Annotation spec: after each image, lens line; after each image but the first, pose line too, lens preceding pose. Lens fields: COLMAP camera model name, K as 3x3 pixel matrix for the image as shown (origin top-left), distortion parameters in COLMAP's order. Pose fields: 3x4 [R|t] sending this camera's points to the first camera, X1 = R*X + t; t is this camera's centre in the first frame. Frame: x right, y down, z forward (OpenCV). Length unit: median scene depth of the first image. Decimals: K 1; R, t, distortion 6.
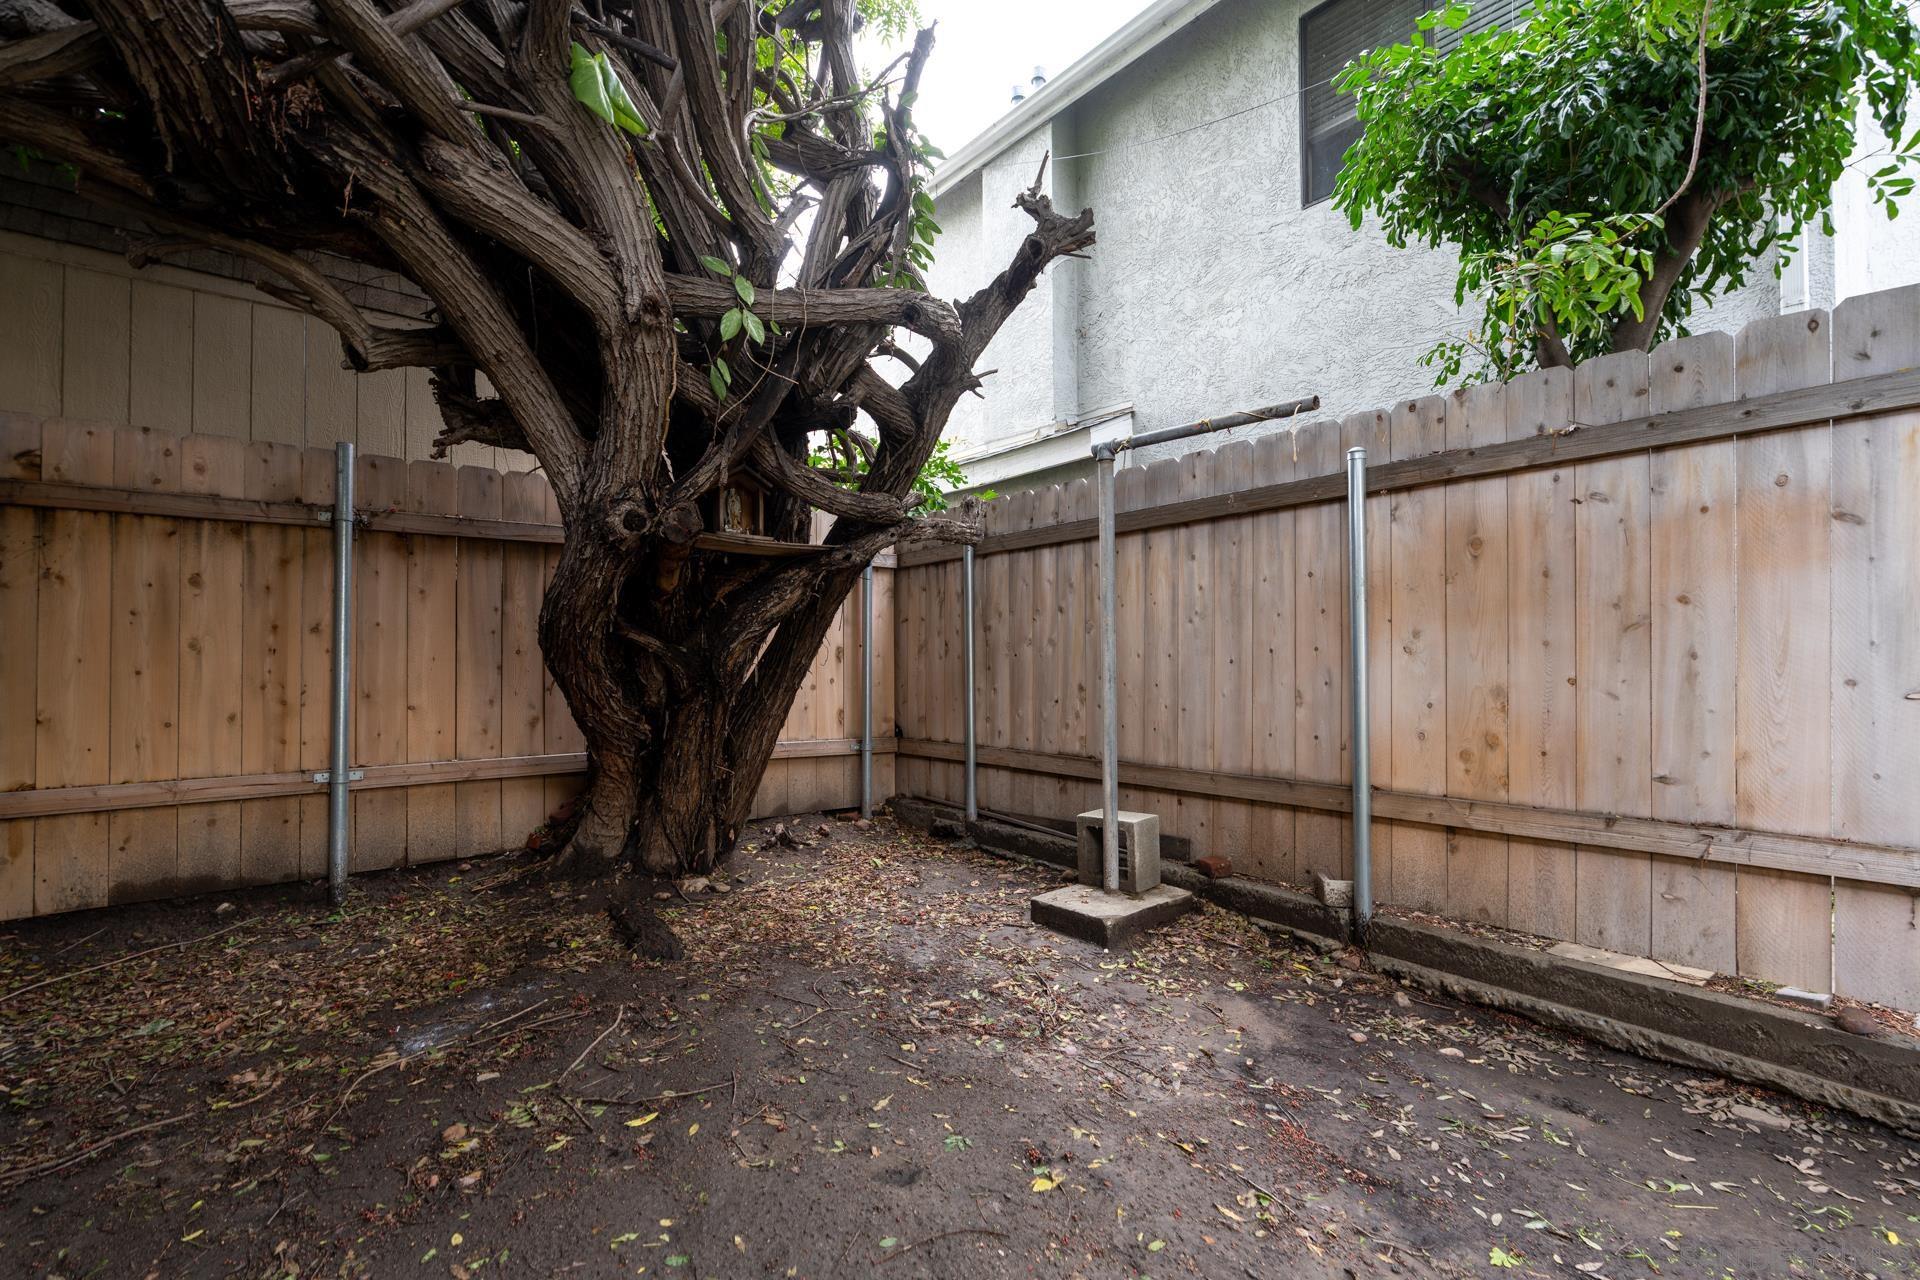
lens RADIAL K [[872.5, 0, 960.0], [0, 872.5, 640.0], [0, 0, 1]] dist [-0.001963, 0.000178]
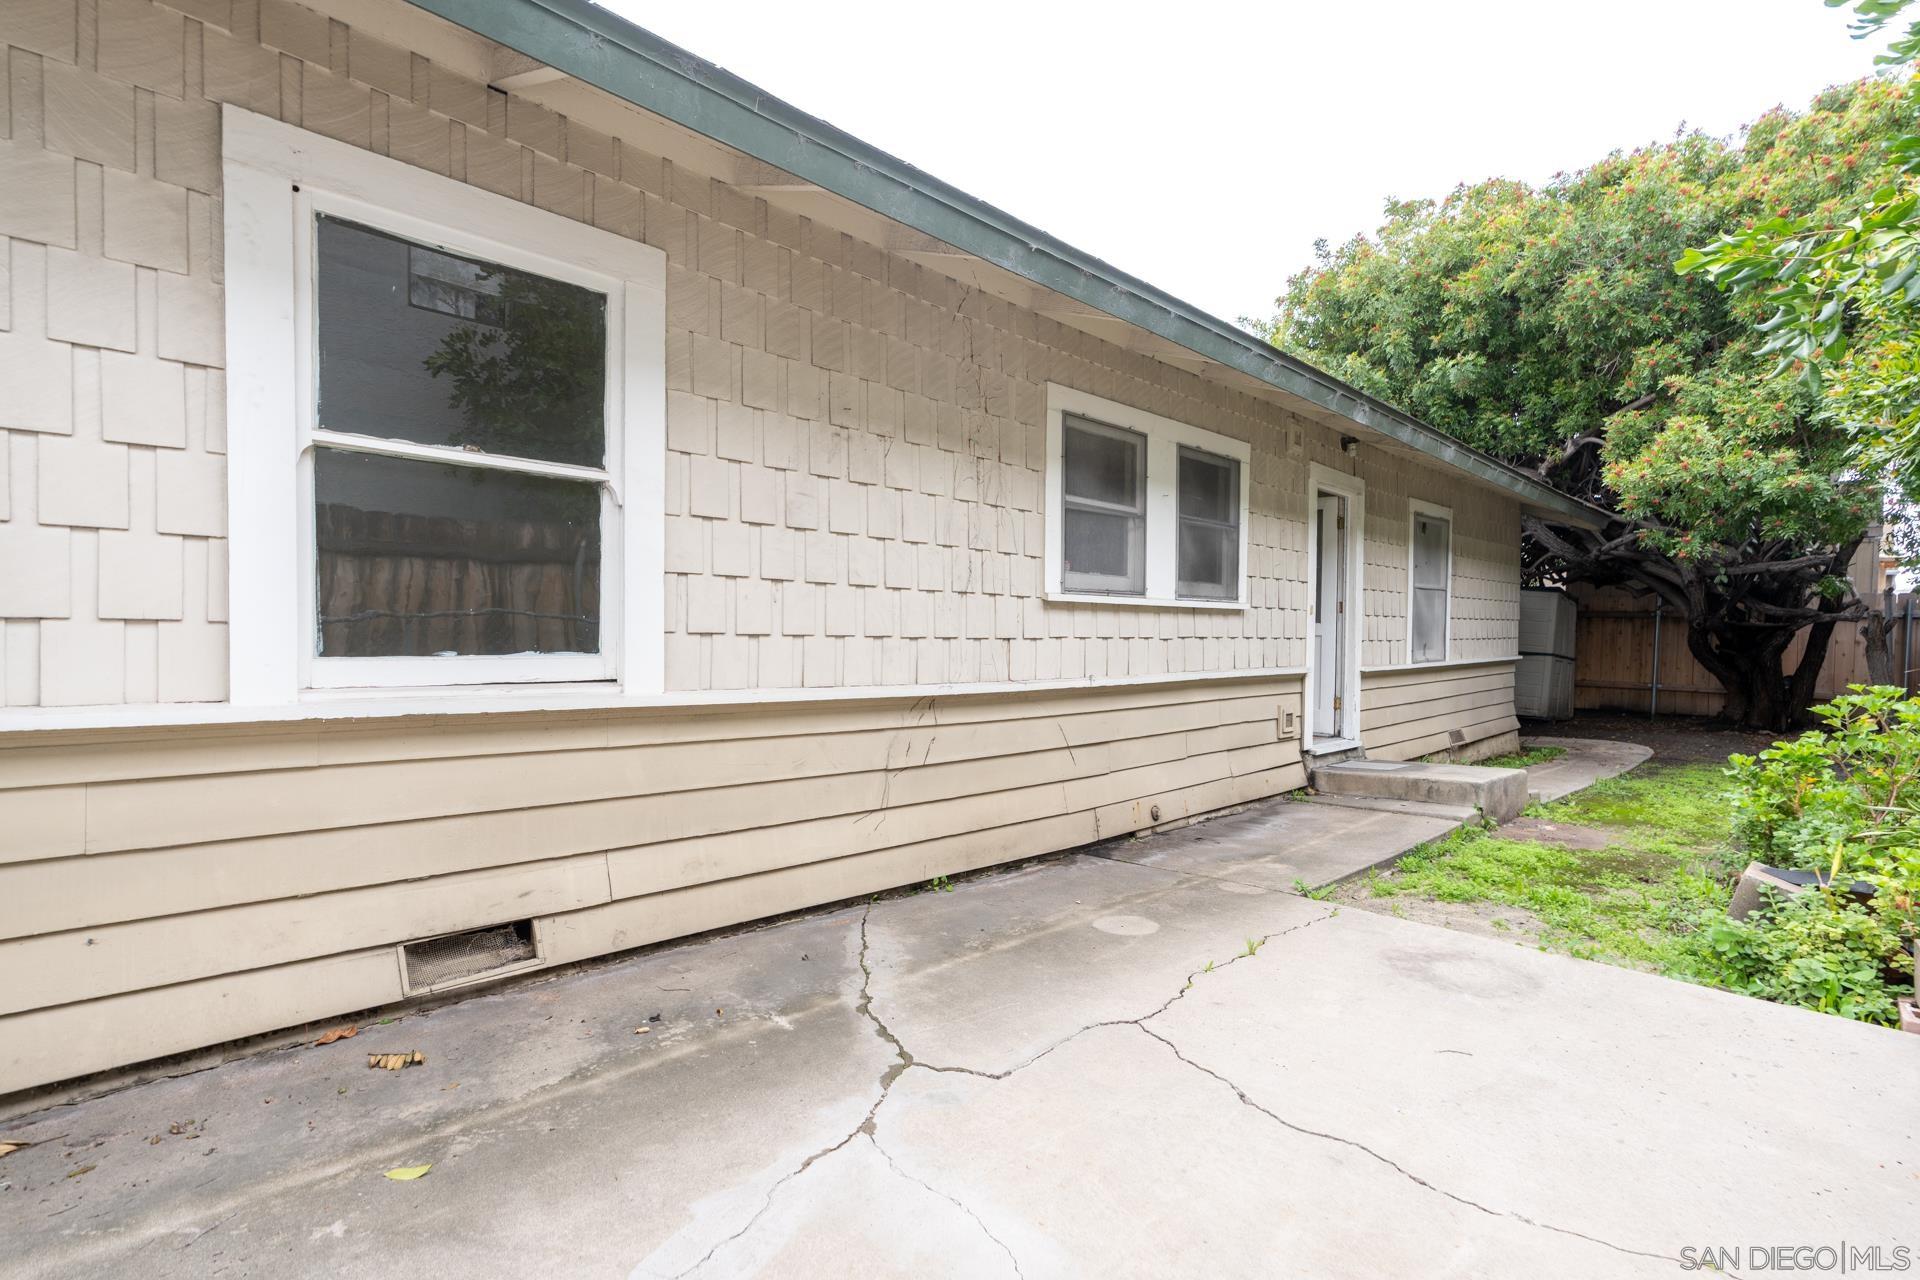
lens RADIAL K [[872.5, 0, 960.0], [0, 872.5, 640.0], [0, 0, 1]] dist [-0.001963, 0.000178]
pose [[0.096353, 0.023271, -0.995075, 2.755501], [-0.001702, 0.999729, 0.023215, -0.119331], [0.995346, -0.000543, 0.096367, -2.356152]]
